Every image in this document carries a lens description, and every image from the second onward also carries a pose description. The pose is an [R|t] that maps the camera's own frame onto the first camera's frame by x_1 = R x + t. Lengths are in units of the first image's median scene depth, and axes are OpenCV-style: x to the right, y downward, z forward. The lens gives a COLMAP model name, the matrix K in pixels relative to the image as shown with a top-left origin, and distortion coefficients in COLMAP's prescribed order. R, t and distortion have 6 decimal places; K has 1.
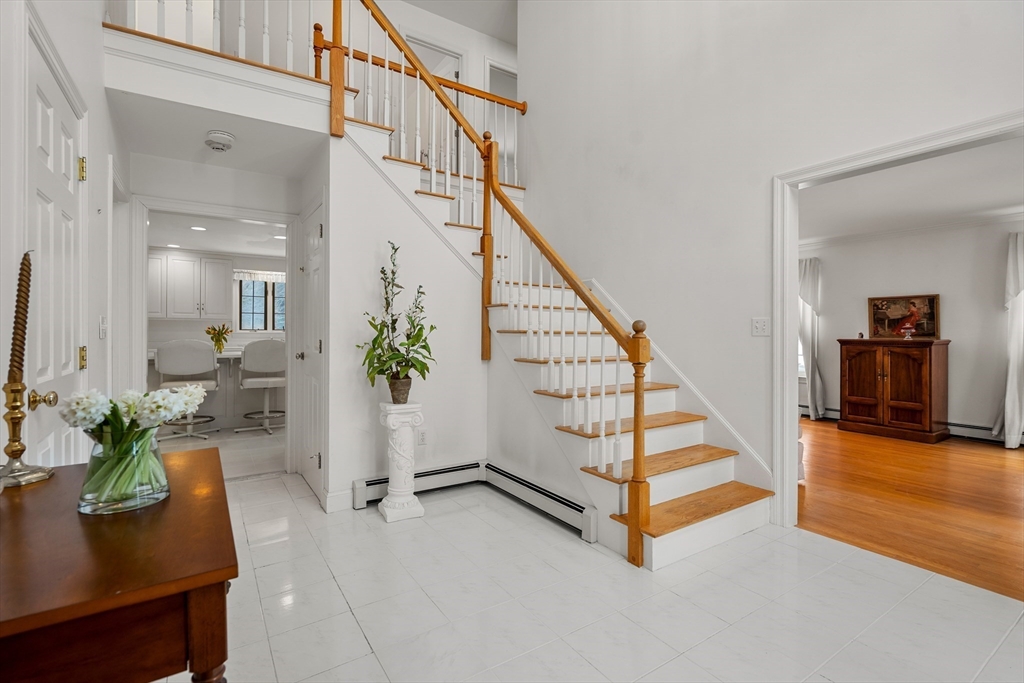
lens RADIAL K [[468.5, 0, 514.4], [0, 468.5, 337.0], [0, 0, 1]] dist [-0.001179, -0.001616]
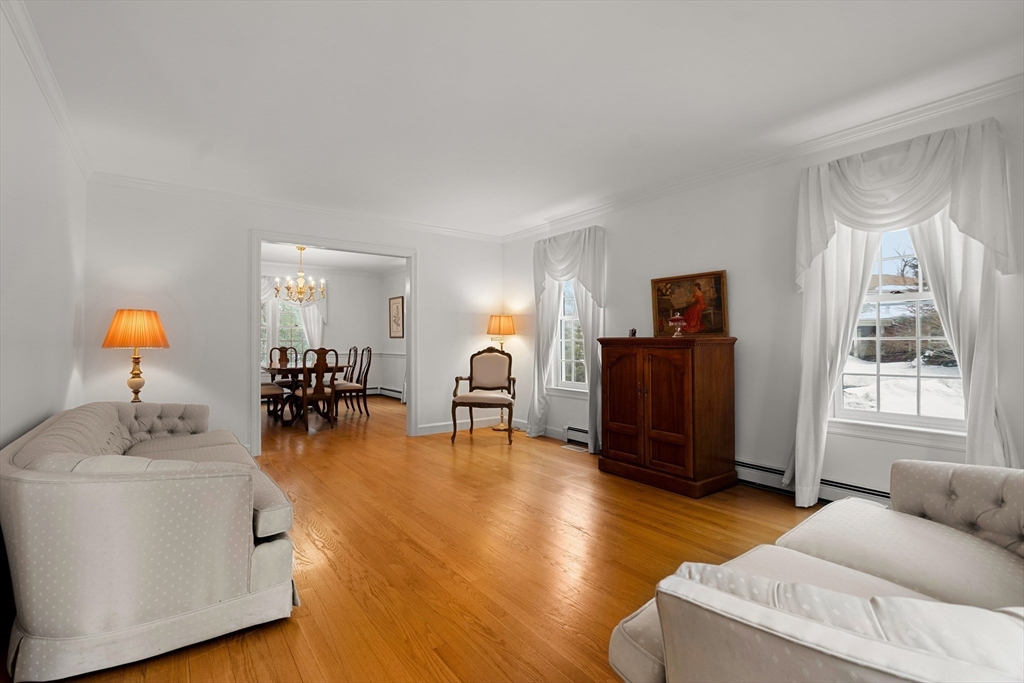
lens RADIAL K [[468.5, 0, 511.5], [0, 468.5, 339.9], [0, 0, 1]] dist [-0.001179, -0.001616]
pose [[0.997937, -0.005370, 0.063978, 0.549290], [0.005996, 0.999936, -0.009597, 0.014230], [-0.063922, 0.009961, 0.997905, 0.340106]]
